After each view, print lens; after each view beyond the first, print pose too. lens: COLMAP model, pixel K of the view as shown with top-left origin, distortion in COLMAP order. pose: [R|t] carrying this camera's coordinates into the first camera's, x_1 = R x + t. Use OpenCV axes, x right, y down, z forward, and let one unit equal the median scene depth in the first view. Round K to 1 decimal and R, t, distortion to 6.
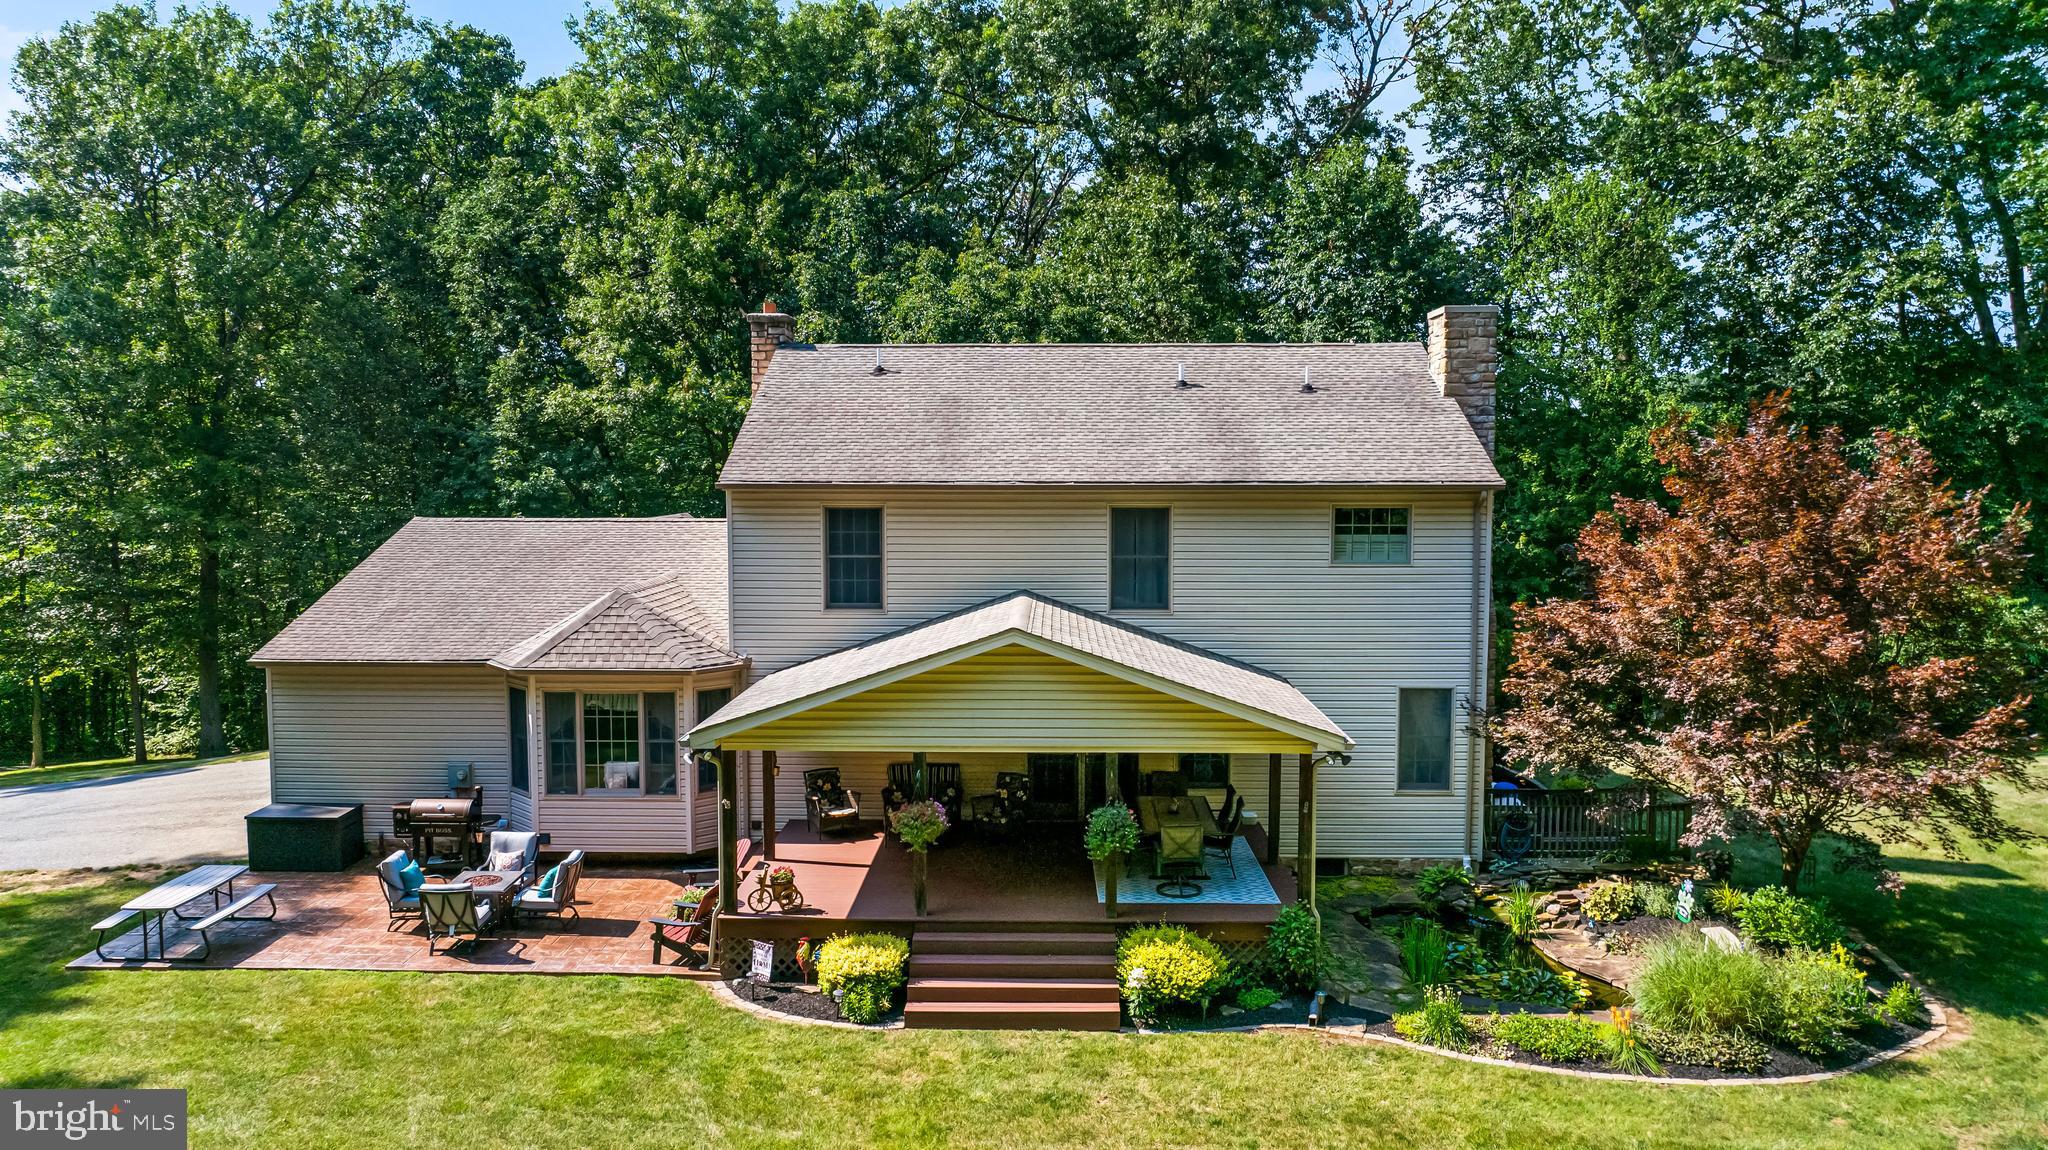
lens RADIAL K [[1449.0, 0, 1015.6], [0, 1449.0, 569.6], [0, 0, 1]] dist [-0.009793, 0.002119]
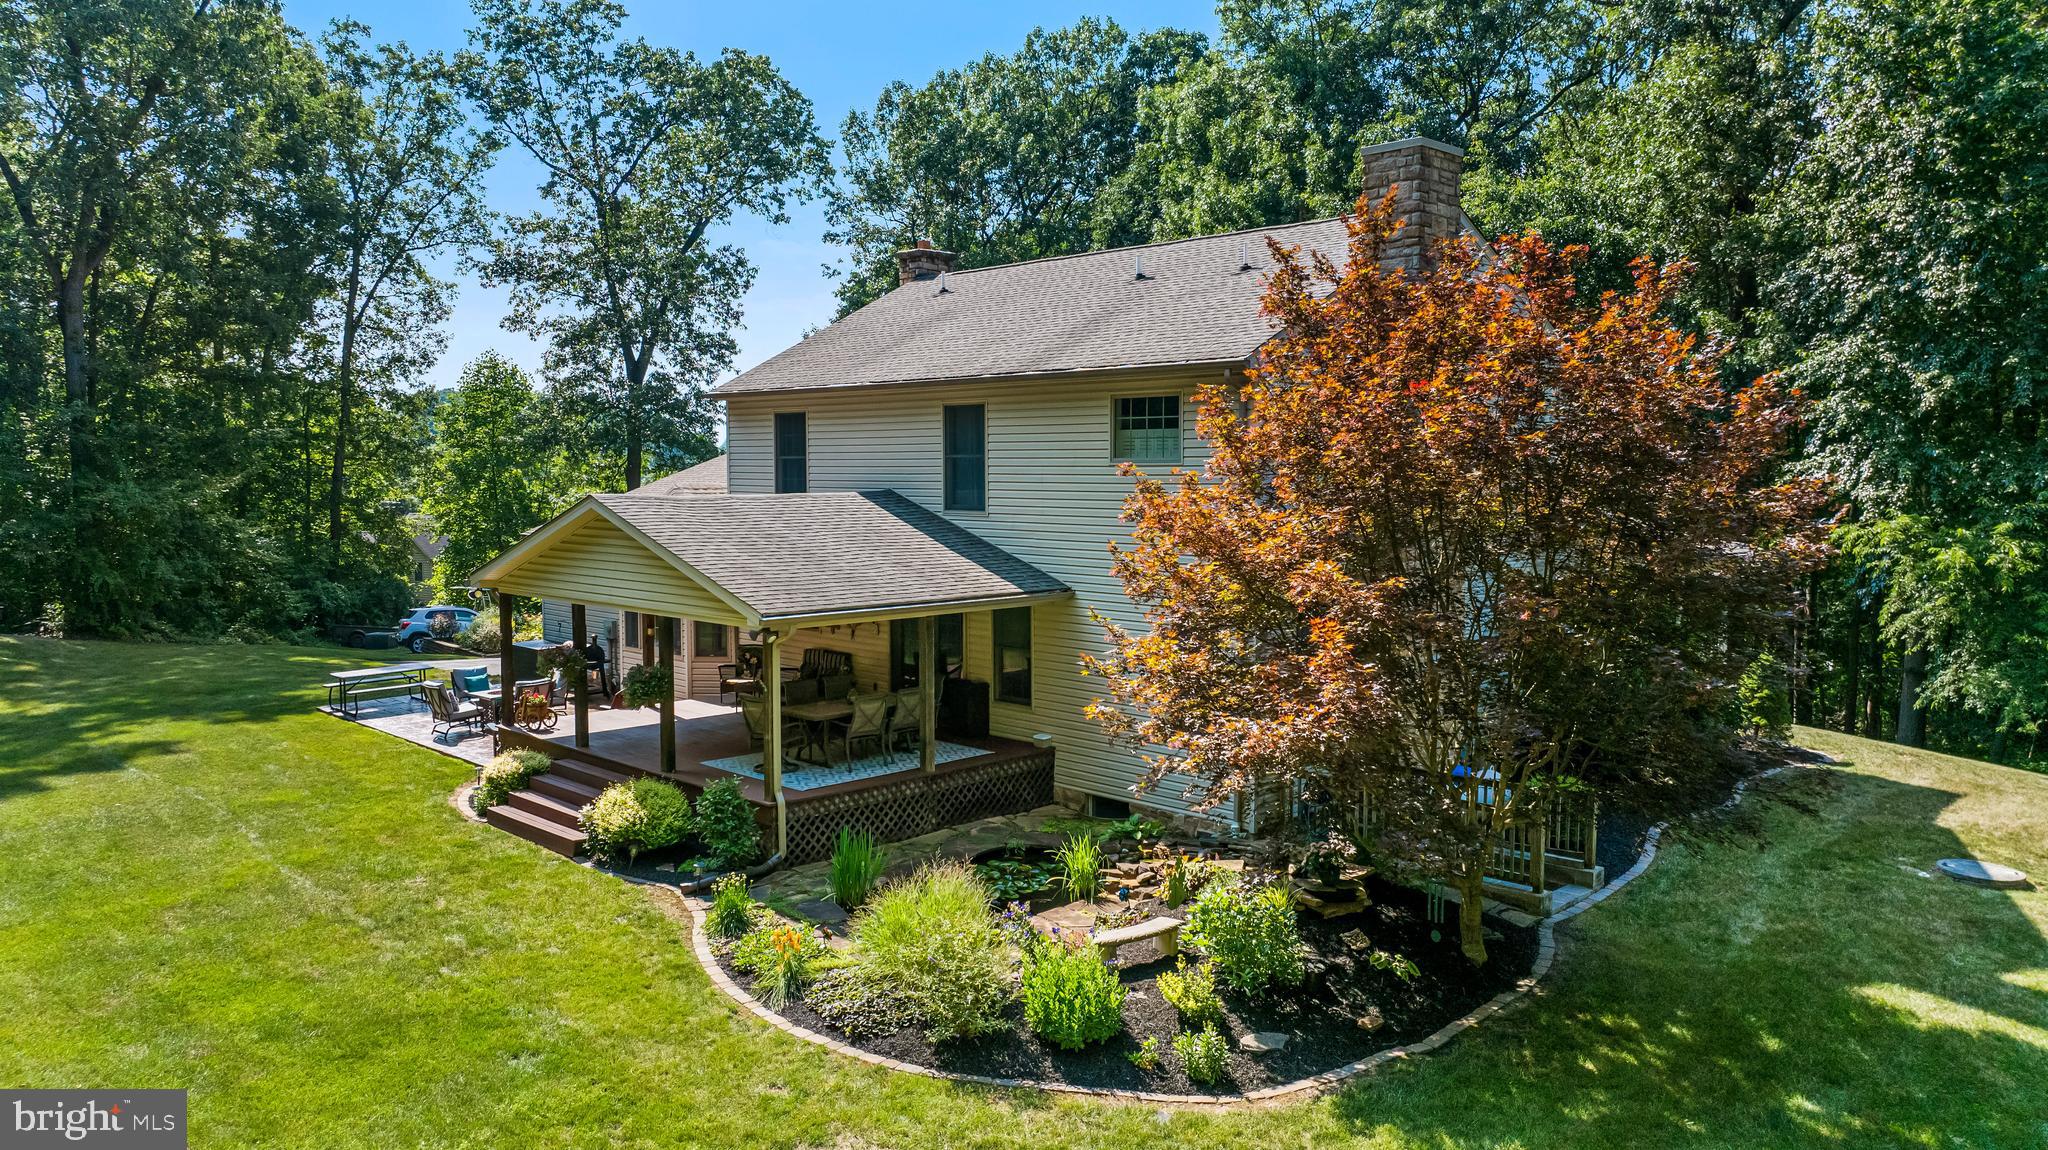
lens RADIAL K [[1414.4, 0, 1017.9], [0, 1414.4, 584.2], [0, 0, 1]] dist [-0.008472, -0.000296]
pose [[0.720502, 0.057473, -0.691067, 0.775195], [-0.052425, 0.998222, 0.028360, 0.048413], [0.691469, 0.015796, 0.722234, 0.344245]]
